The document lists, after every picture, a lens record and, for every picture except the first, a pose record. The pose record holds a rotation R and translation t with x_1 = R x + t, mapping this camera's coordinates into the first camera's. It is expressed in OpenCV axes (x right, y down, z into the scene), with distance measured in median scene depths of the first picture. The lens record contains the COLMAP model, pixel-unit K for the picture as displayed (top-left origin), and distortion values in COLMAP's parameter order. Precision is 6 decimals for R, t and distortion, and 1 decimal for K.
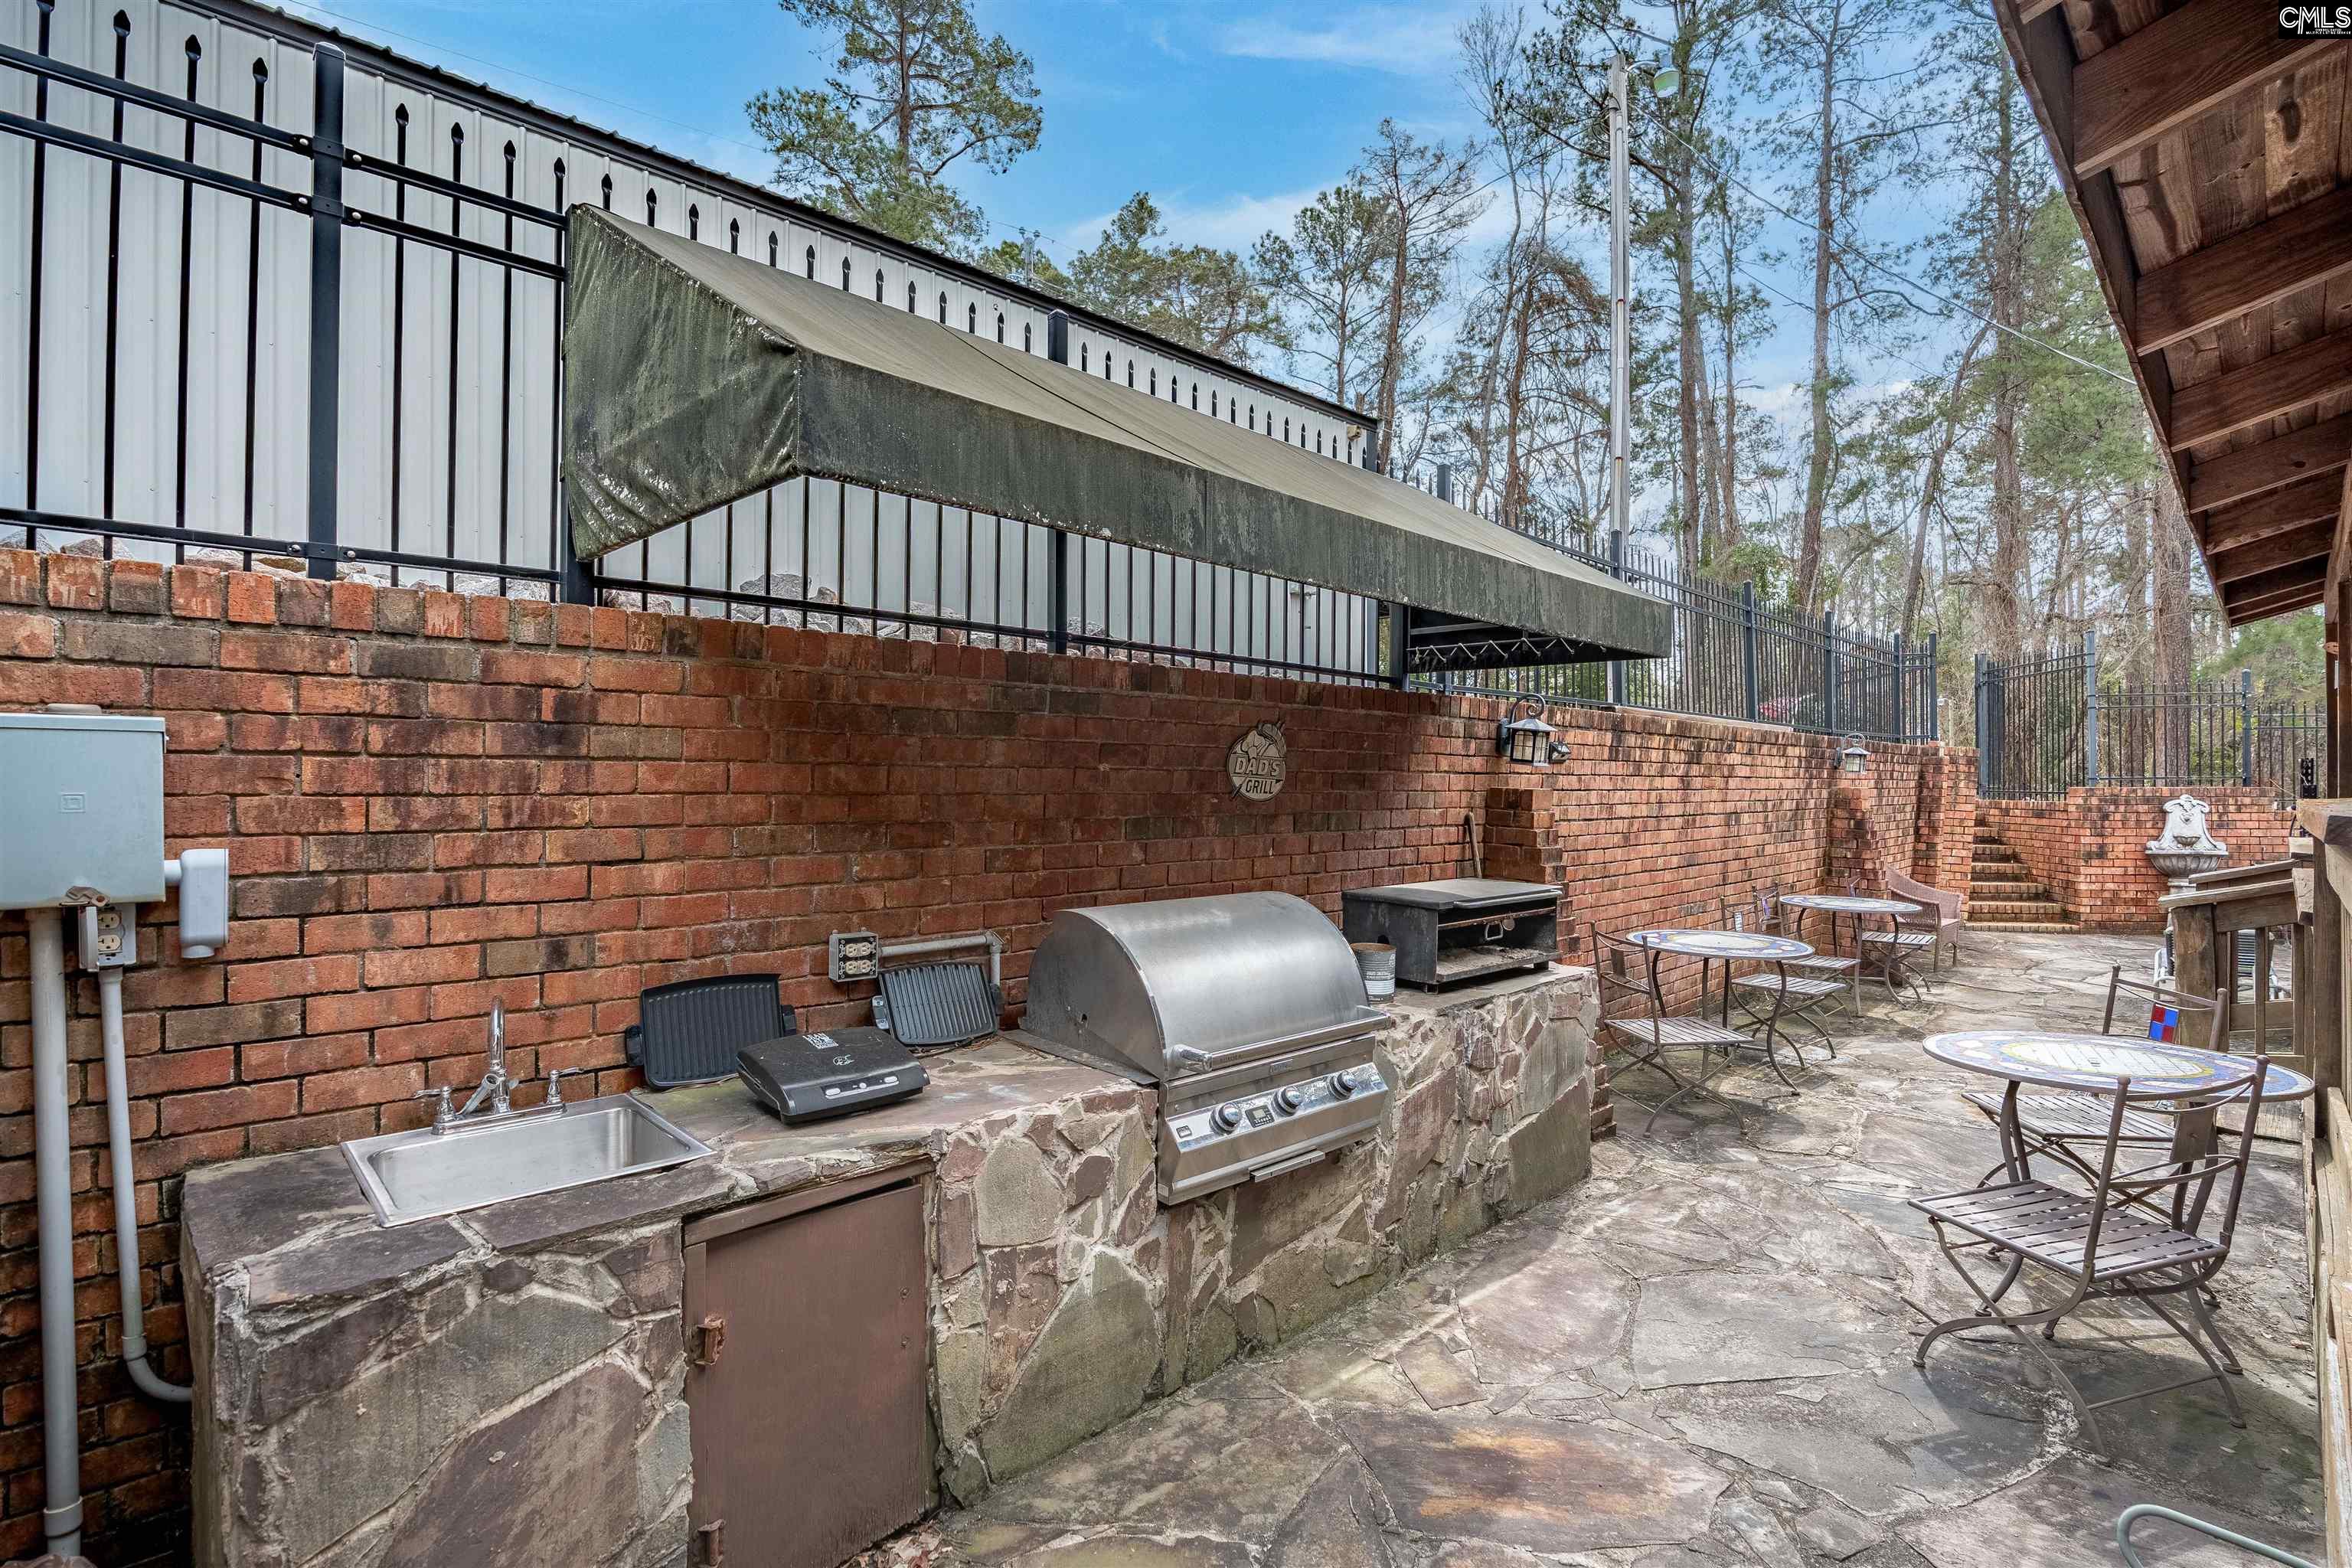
lens RADIAL K [[1111.0, 0, 1186.7], [0, 1111.0, 769.3], [0, 0, 1]] dist [-0.031150, 0.002522]
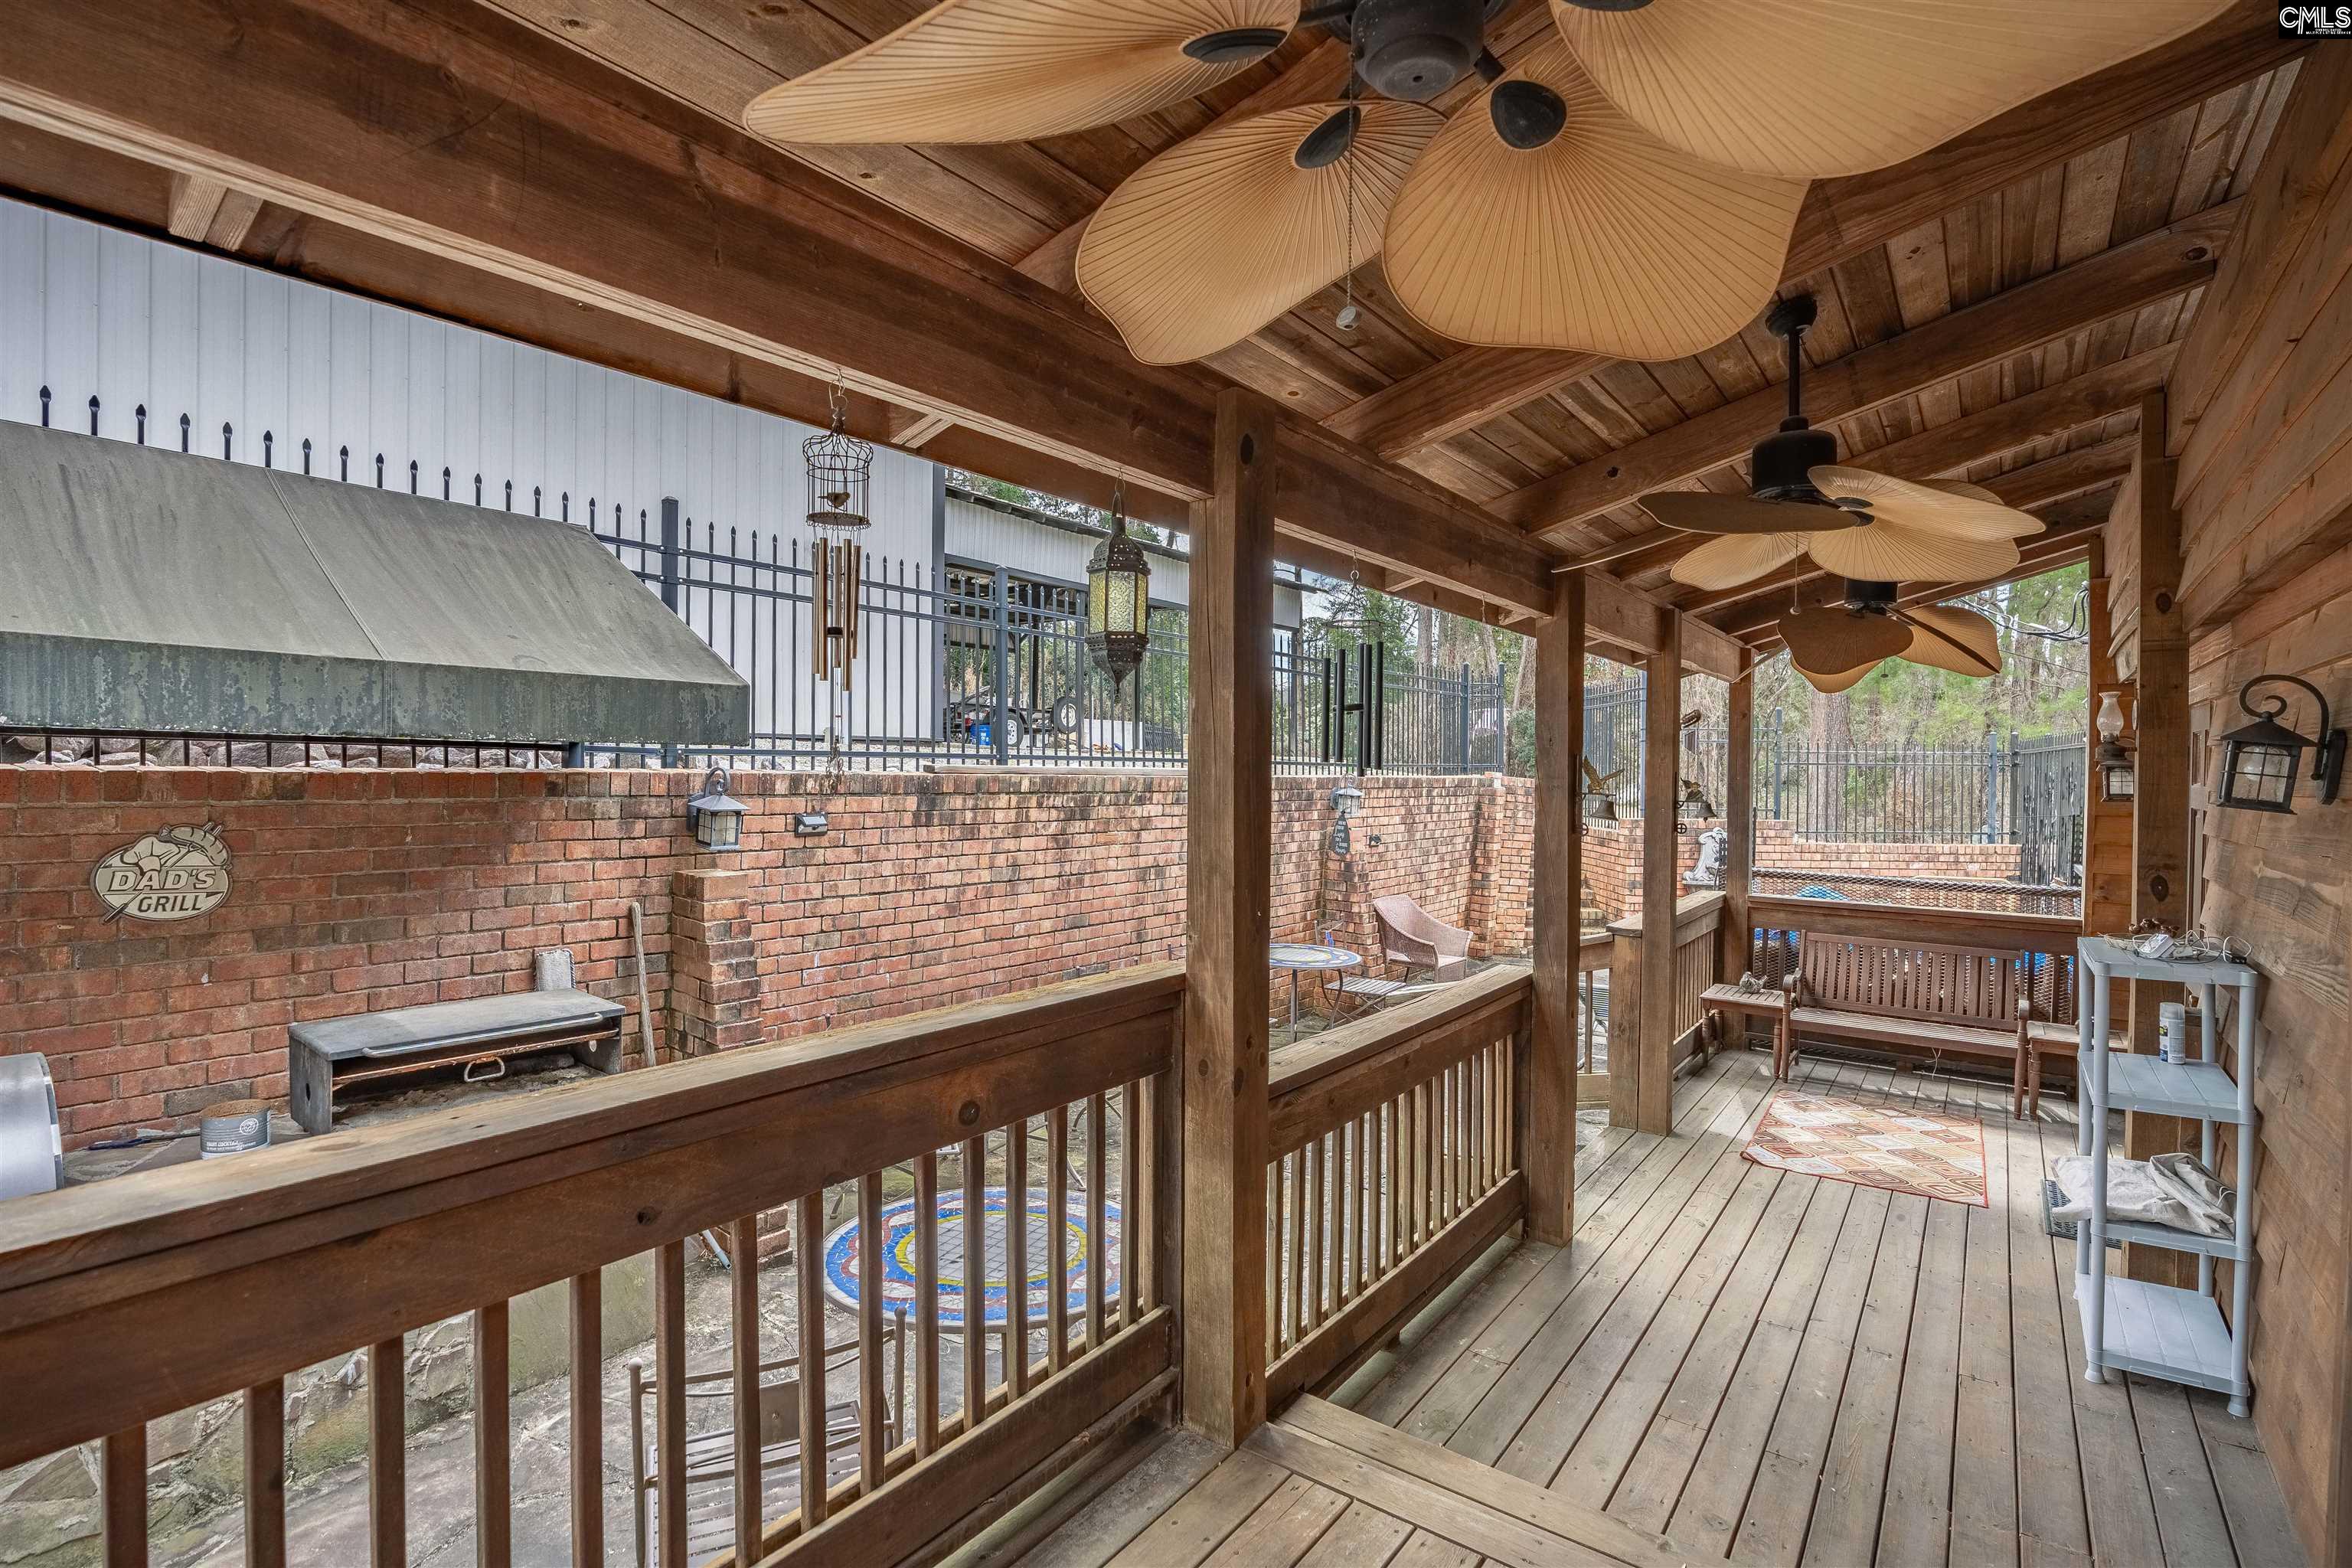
lens RADIAL K [[1111.0, 0, 1173.9], [0, 1111.0, 772.2], [0, 0, 1]] dist [-0.031150, 0.002522]
pose [[0.988755, 0.009007, 0.149273, 0.304637], [-0.010968, 0.999864, 0.012323, -0.044509], [-0.149142, -0.013822, 0.988719, 0.041709]]
